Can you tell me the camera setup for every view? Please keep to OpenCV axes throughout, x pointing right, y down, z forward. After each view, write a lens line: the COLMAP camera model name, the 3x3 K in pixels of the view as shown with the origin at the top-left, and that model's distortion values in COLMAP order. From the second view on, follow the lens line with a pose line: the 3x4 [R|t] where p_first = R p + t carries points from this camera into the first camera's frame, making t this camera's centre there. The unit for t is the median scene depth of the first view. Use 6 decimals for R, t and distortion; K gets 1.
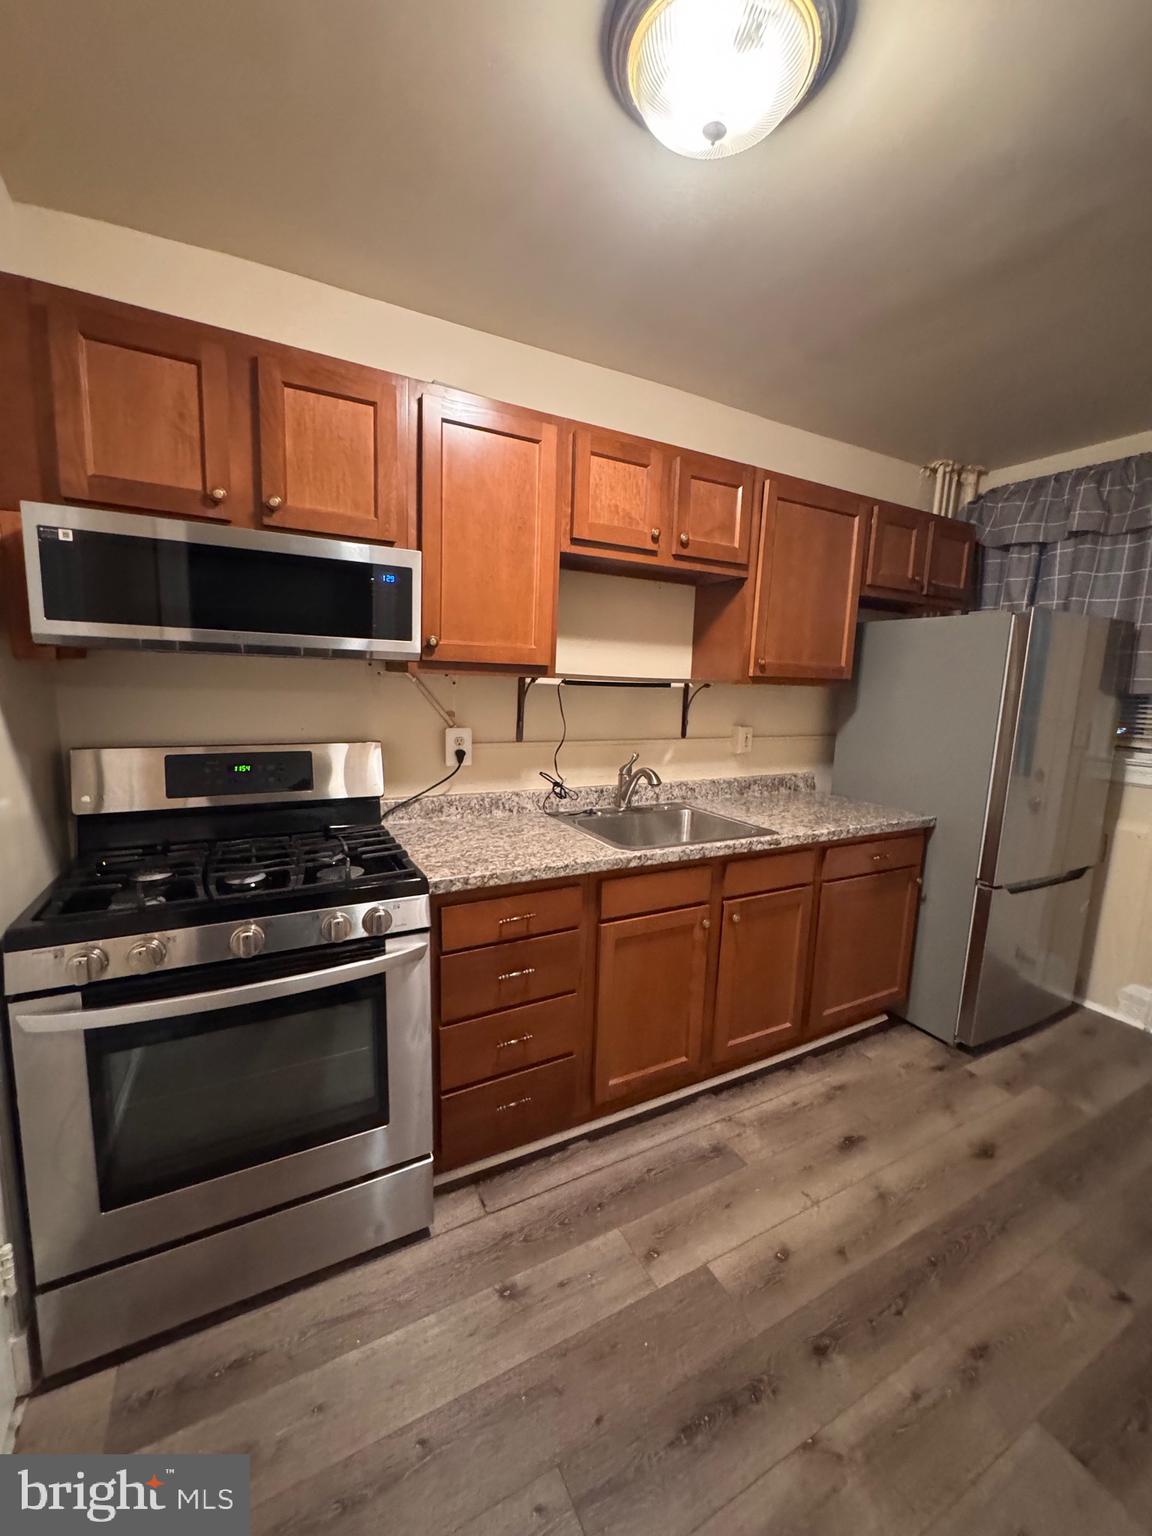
lens RADIAL K [[618.3, 0, 582.7], [0, 618.3, 764.0], [0, 0, 1]] dist [0.001231, 0.000736]
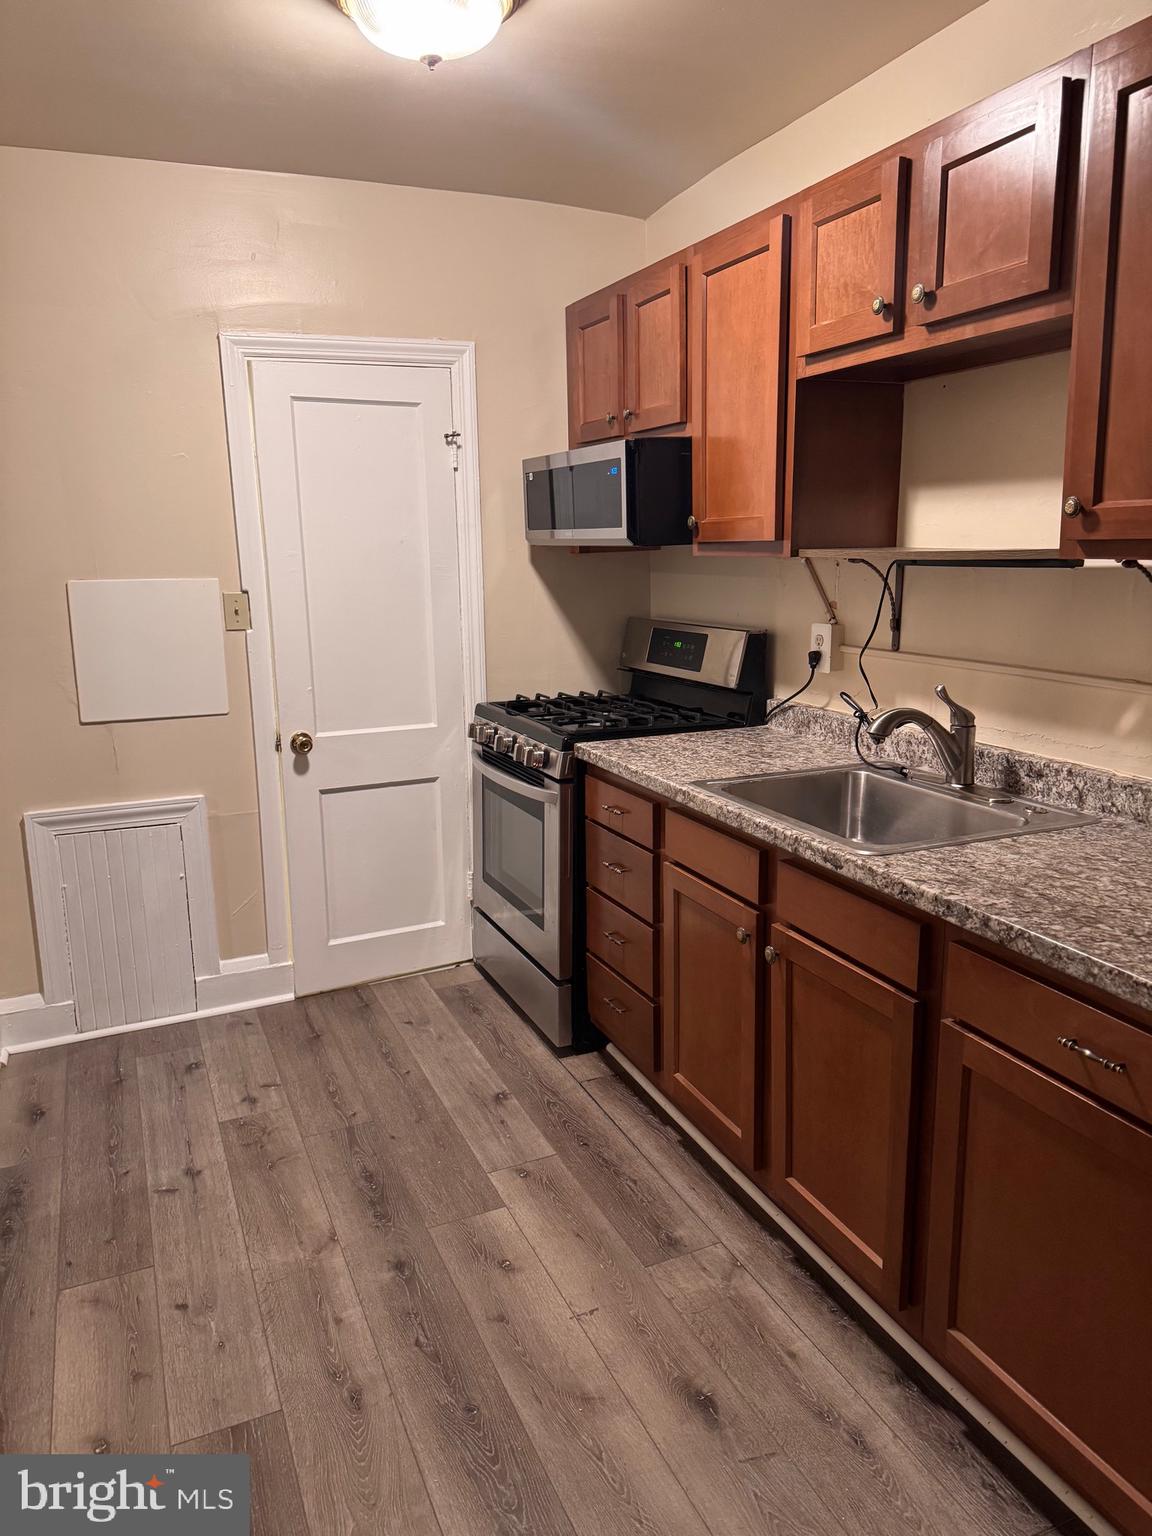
lens RADIAL K [[1091.5, 0, 577.5], [0, 1091.5, 764.5], [0, 0, 1]] dist [0.060515, -0.061576]
pose [[-0.088450, 0.167528, -0.981892, 1.410982], [-0.127703, 0.975713, 0.177977, -0.105880], [0.987861, 0.141133, -0.064908, 0.945408]]
